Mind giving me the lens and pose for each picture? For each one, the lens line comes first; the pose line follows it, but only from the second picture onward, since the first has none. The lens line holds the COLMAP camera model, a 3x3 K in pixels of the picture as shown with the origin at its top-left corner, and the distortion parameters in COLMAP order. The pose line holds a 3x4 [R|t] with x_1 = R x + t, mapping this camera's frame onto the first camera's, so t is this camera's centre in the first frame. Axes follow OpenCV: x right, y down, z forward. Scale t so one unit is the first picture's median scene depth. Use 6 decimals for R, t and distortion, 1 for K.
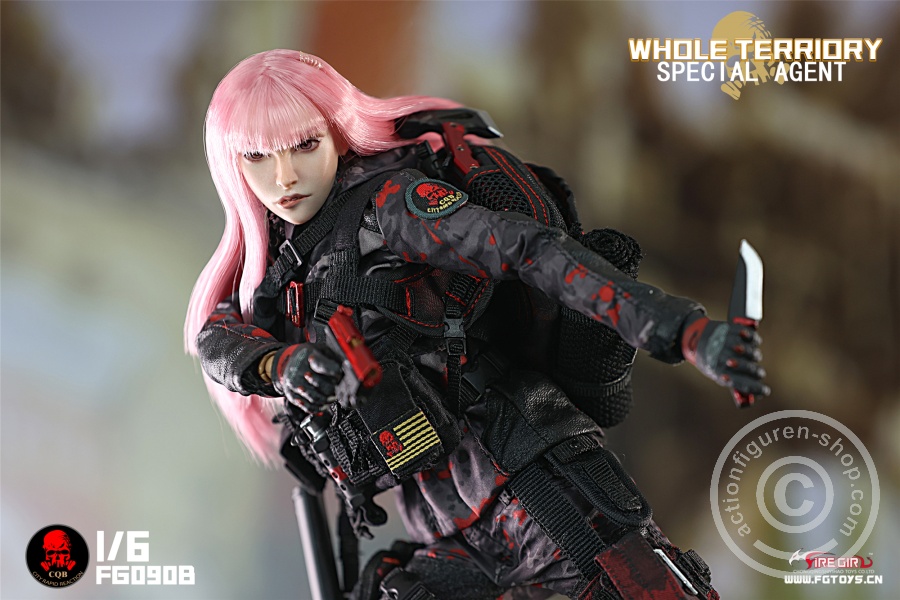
lens RADIAL K [[5397.3, 0, 448.2], [0, 5397.3, 296.7], [0, 0, 1]] dist [3.047873, 0.000000]
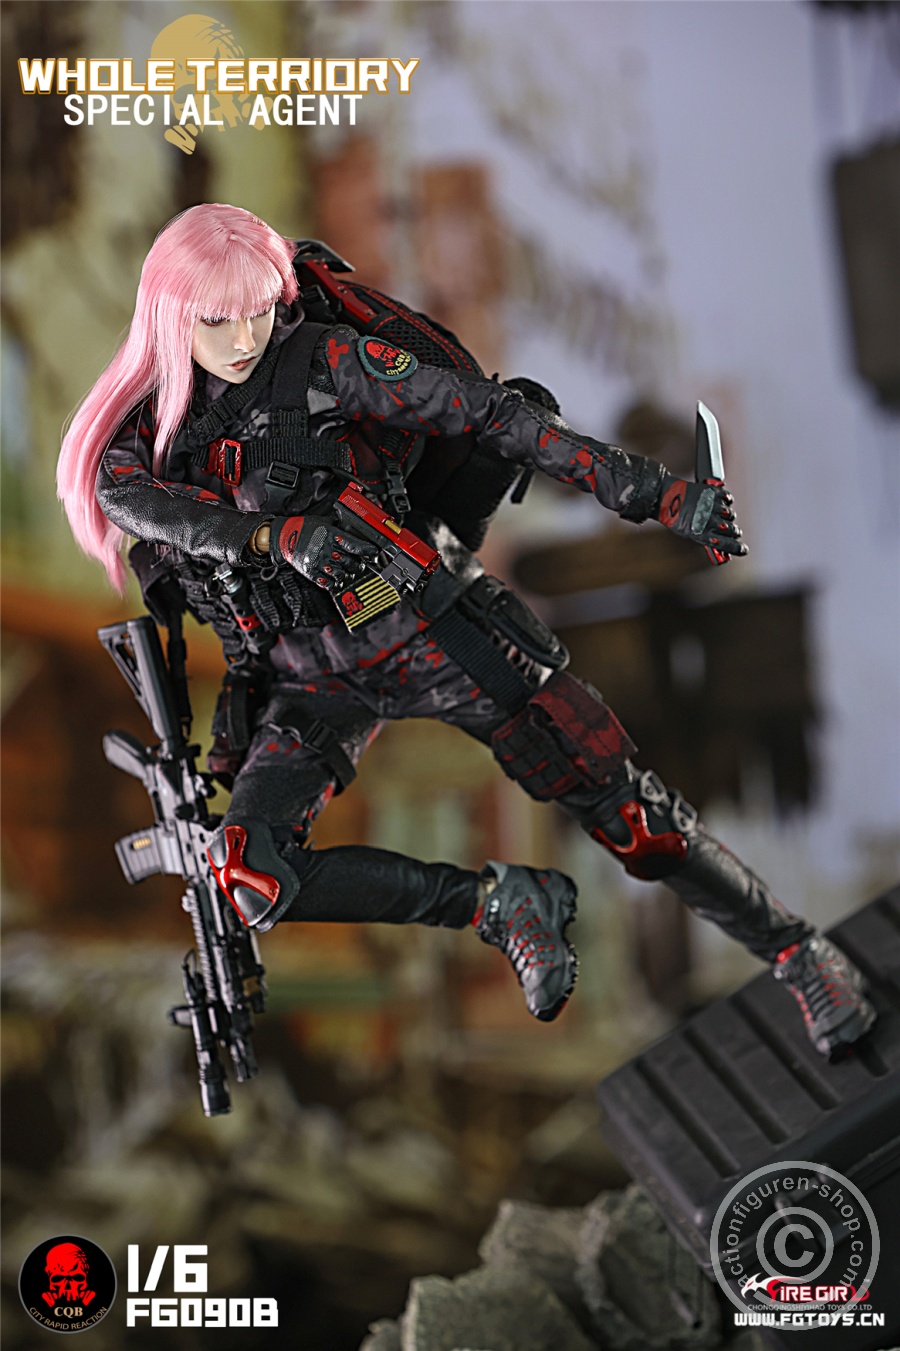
lens RADIAL K [[5472.3, 0, 449.1], [0, 5472.3, 676.4], [0, 0, 1]] dist [-0.416887, 0.000000]
pose [[0.844658, -0.077271, 0.529700, -0.538082], [-0.026534, 0.982267, 0.185601, -0.149780], [-0.534649, -0.170824, 0.827629, 0.141201]]
